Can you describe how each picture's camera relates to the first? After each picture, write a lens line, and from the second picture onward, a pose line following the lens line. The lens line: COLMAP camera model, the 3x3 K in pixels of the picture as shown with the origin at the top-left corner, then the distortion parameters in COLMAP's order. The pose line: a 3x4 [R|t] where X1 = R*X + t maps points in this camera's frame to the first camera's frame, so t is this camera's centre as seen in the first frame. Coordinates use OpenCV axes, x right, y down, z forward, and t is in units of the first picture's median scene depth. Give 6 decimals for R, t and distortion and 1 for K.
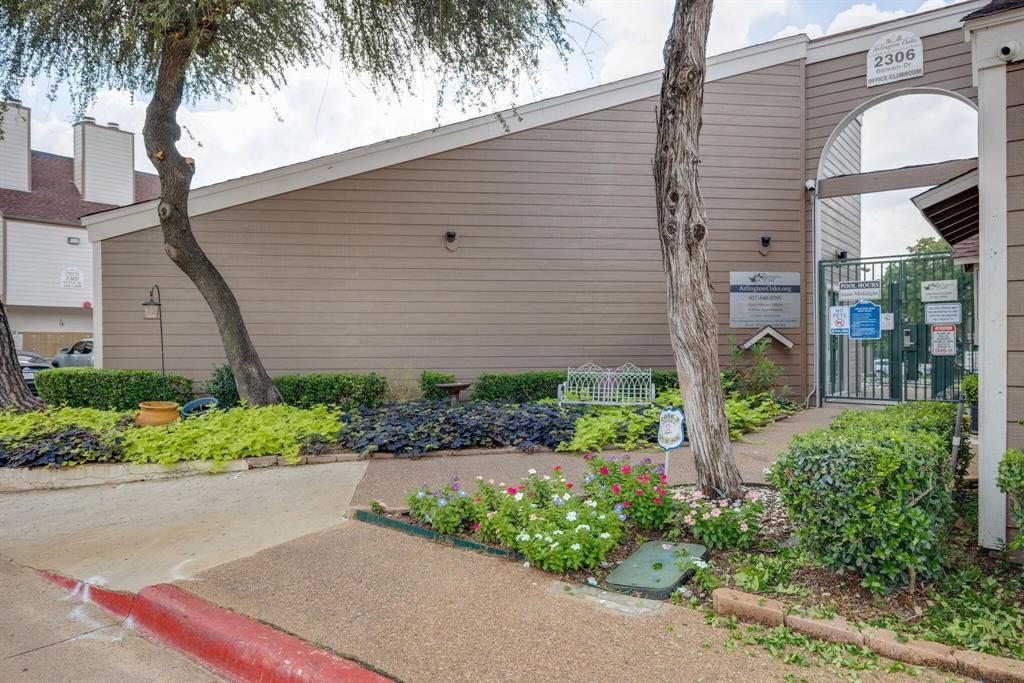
lens RADIAL K [[652.1, 0, 509.1], [0, 652.1, 339.2], [0, 0, 1]] dist [0.003333, -0.006879]
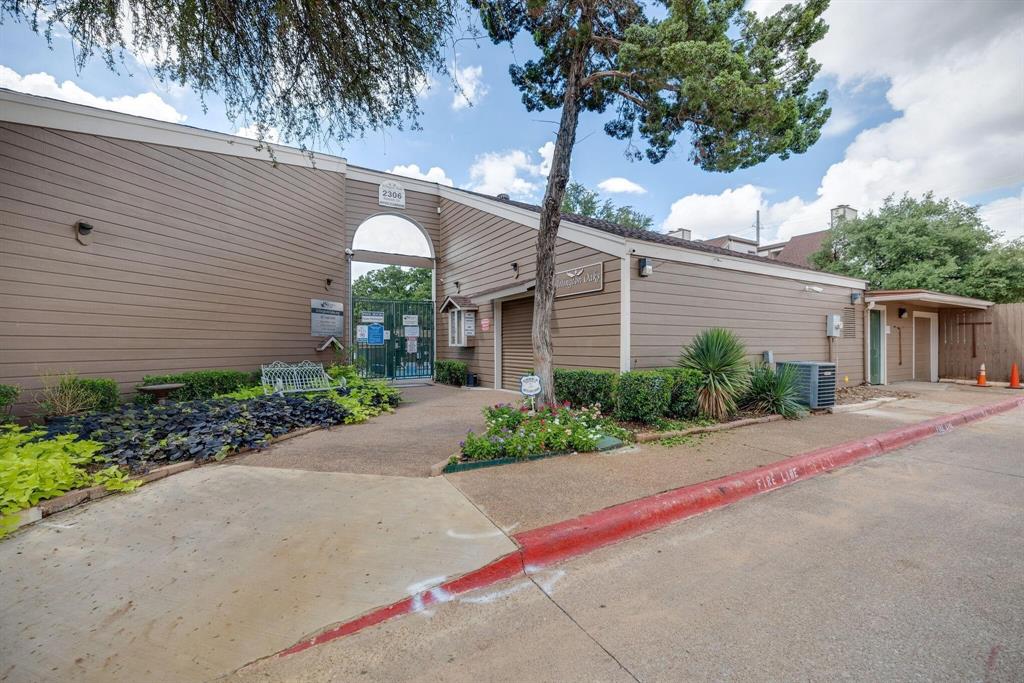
lens RADIAL K [[425.6, 0, 504.5], [0, 425.6, 344.5], [0, 0, 1]] dist [0.000302, 0.000365]
pose [[0.388842, 0.007183, 0.921276, -0.407687], [-0.000827, 0.999972, -0.007447, 0.008612], [-0.921304, 0.002134, 0.388837, 0.228631]]
